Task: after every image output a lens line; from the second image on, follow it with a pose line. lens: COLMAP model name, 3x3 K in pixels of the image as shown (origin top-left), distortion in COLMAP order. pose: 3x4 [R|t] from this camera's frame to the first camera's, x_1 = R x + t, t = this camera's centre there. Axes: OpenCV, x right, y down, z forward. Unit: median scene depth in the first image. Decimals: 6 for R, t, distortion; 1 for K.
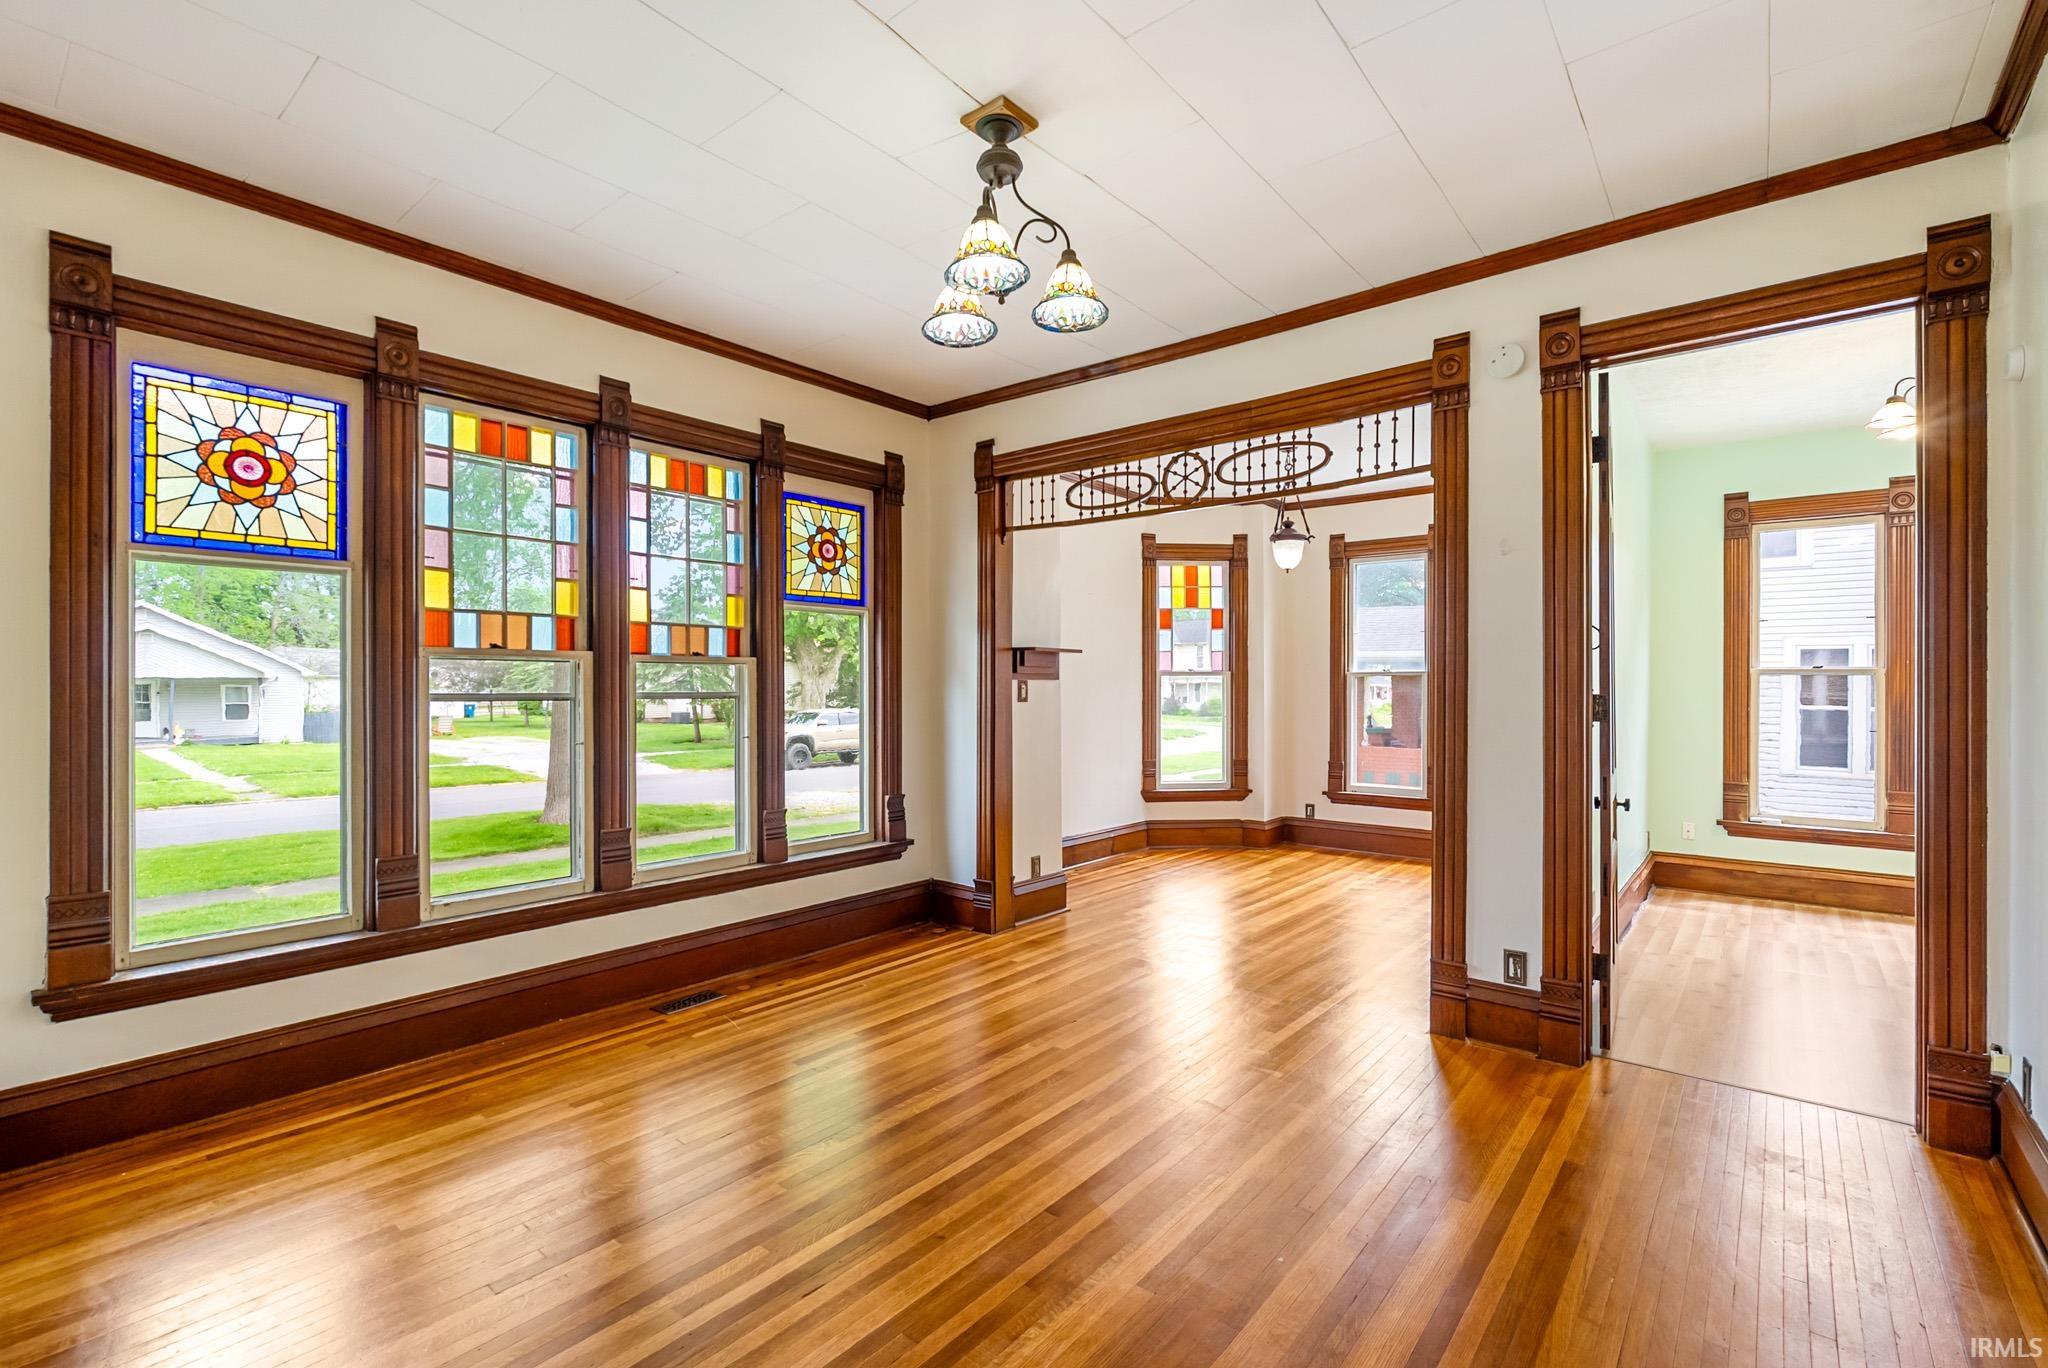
lens RADIAL K [[904.1, 0, 999.0], [0, 904.1, 692.1], [0, 0, 1]] dist [-0.005842, 0.001060]
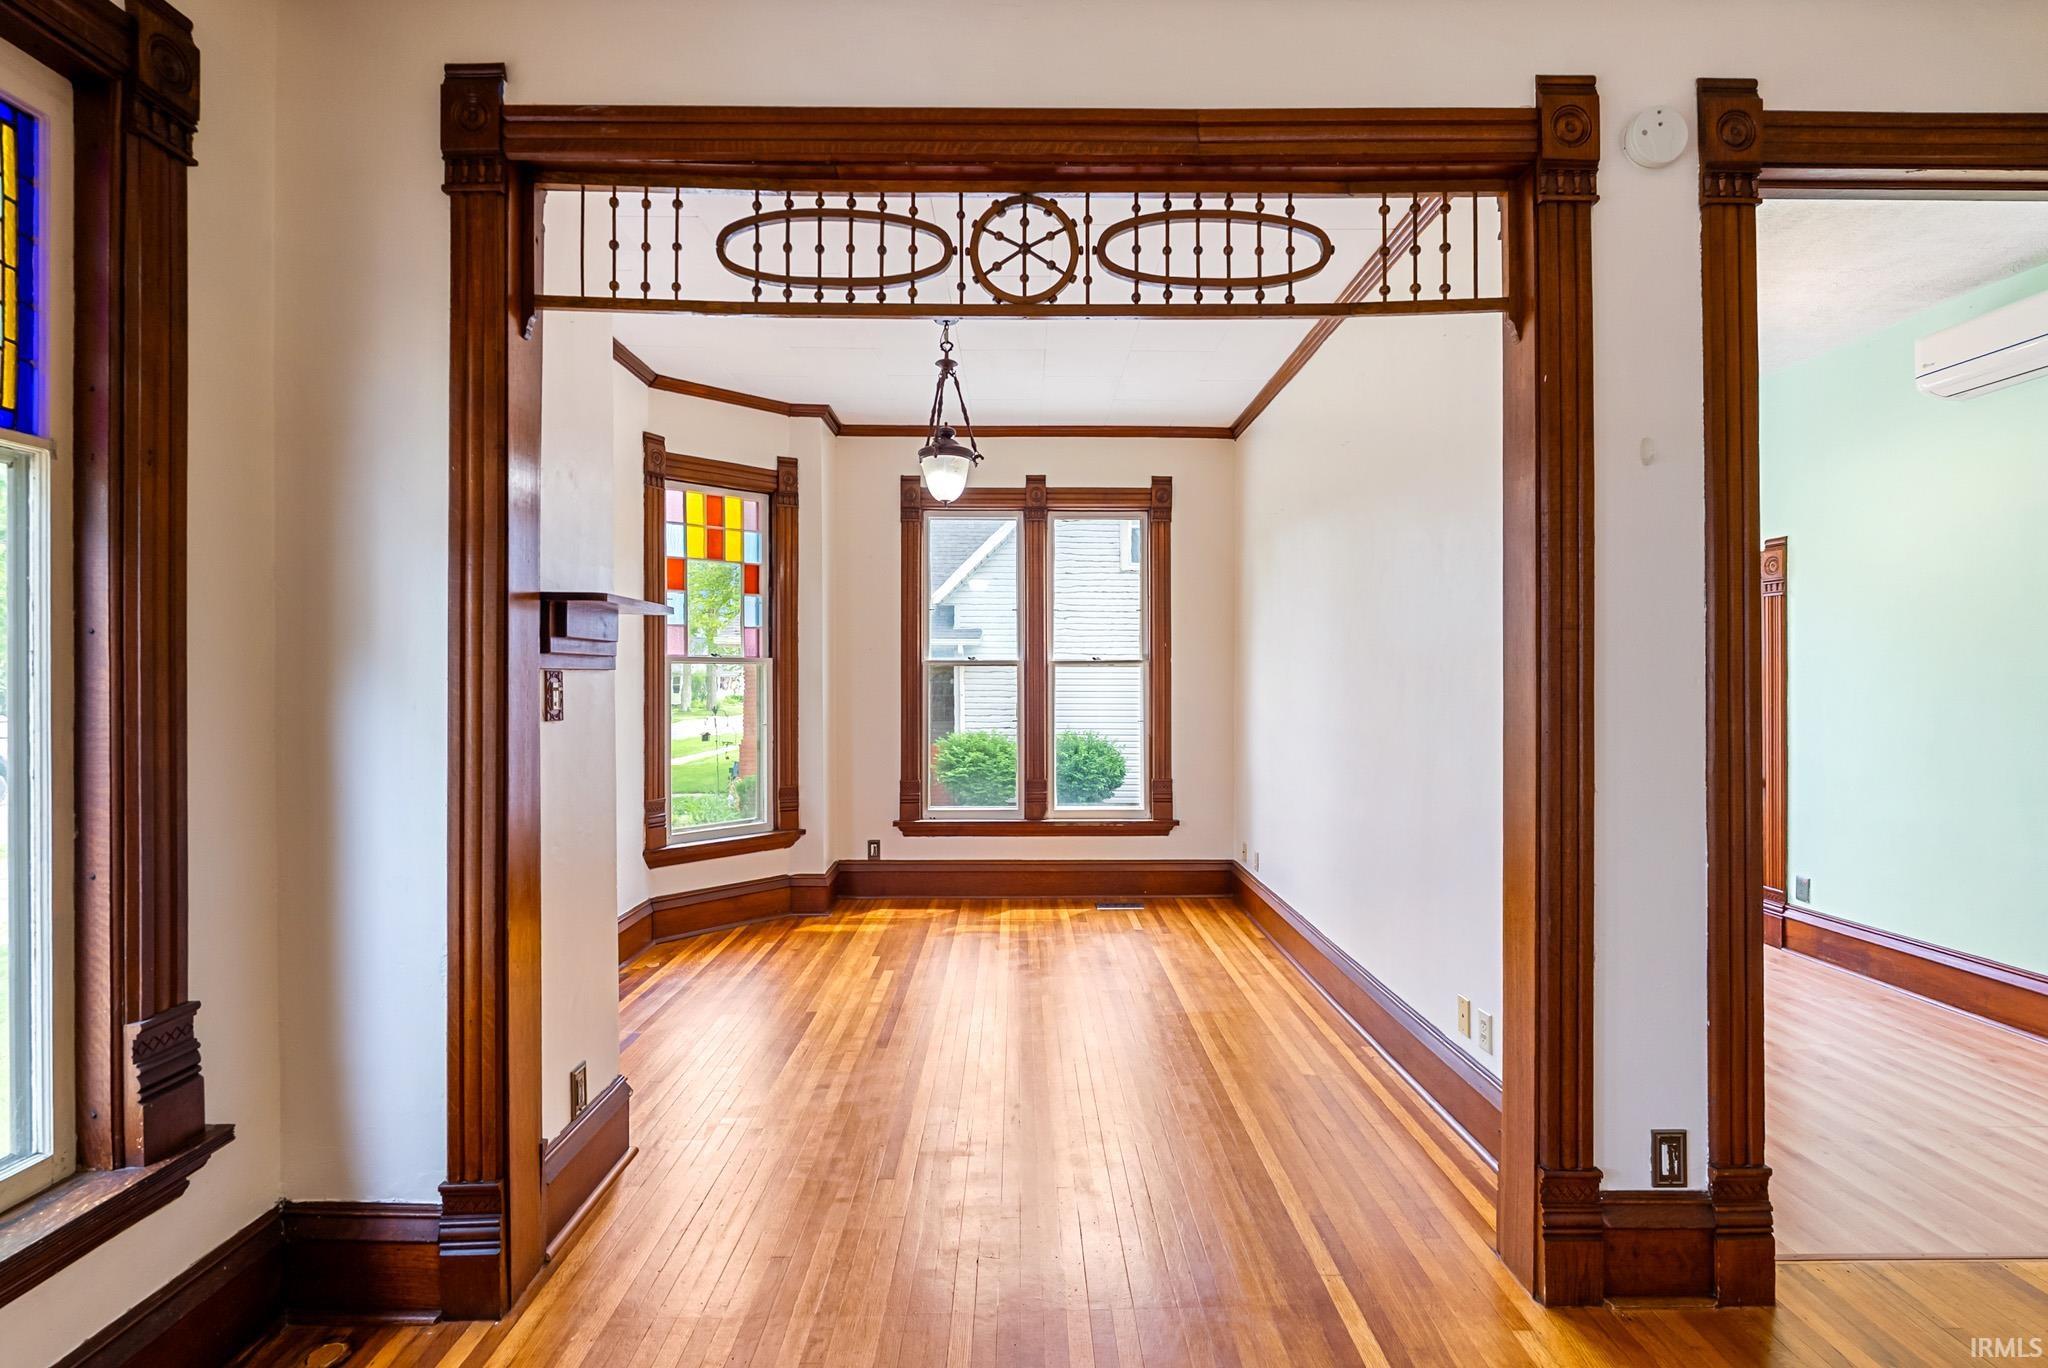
lens RADIAL K [[904.1, 0, 966.9], [0, 904.1, 674.7], [0, 0, 1]] dist [-0.005842, 0.001060]
pose [[0.756479, 0.000873, 0.654018, -0.116145], [0.004180, 0.999972, -0.006170, -0.008291], [-0.654005, 0.007402, 0.756454, 0.594728]]
